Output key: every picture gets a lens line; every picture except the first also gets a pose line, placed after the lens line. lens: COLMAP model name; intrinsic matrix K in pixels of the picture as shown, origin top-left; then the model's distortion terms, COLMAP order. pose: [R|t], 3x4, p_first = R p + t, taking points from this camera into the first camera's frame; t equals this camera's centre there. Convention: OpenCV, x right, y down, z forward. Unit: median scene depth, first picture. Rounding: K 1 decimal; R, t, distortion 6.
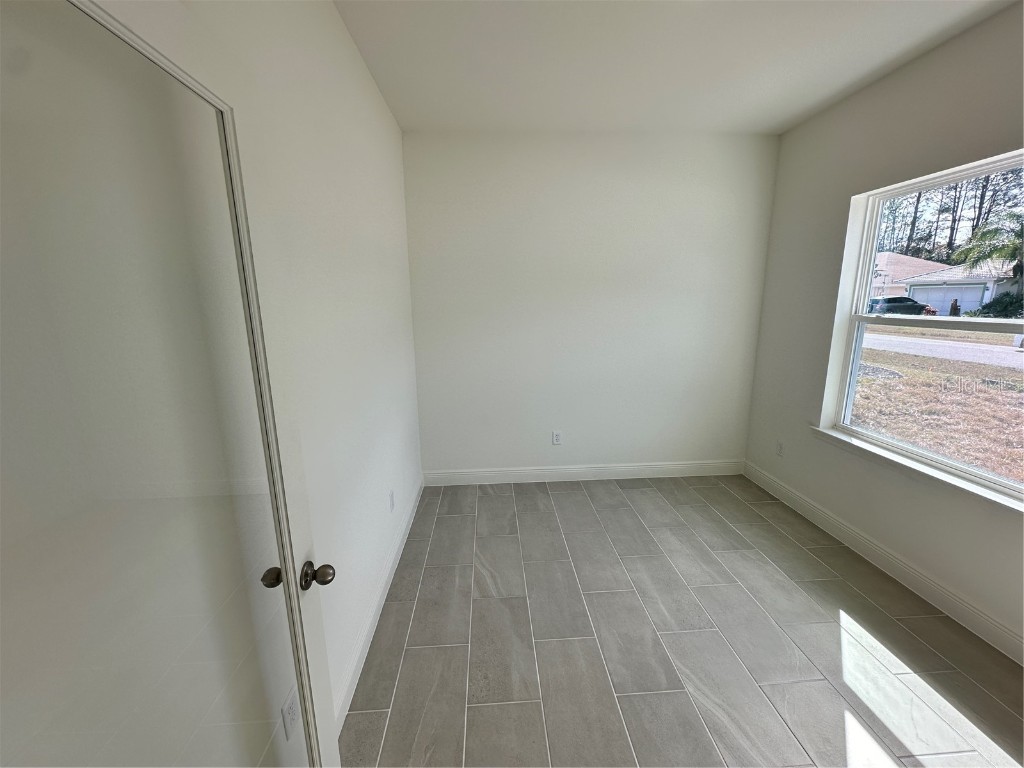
lens RADIAL K [[408.2, 0, 512.0], [0, 408.2, 384.0], [0, 0, 1]] dist [0.001807, -0.000181]
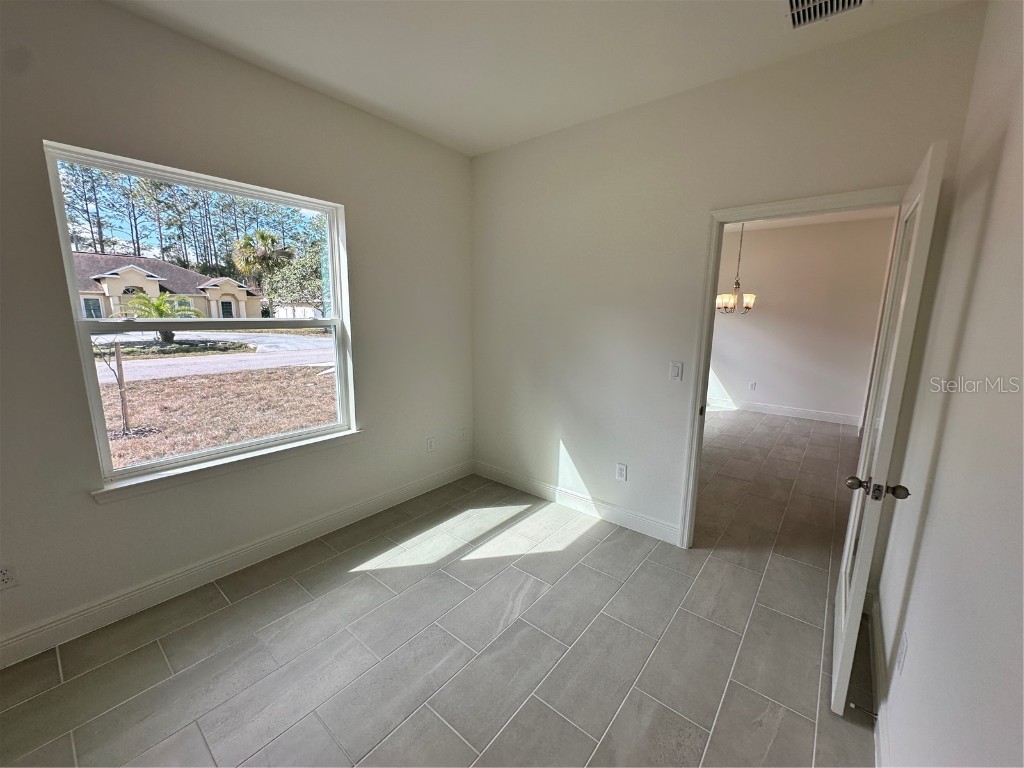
lens RADIAL K [[408.2, 0, 512.0], [0, 408.2, 384.0], [0, 0, 1]] dist [0.001807, -0.000181]
pose [[-0.737334, -0.114770, 0.665708, -0.254004], [0.131901, 0.942034, 0.308502, -0.254286], [-0.662526, 0.315277, -0.679455, 1.396132]]
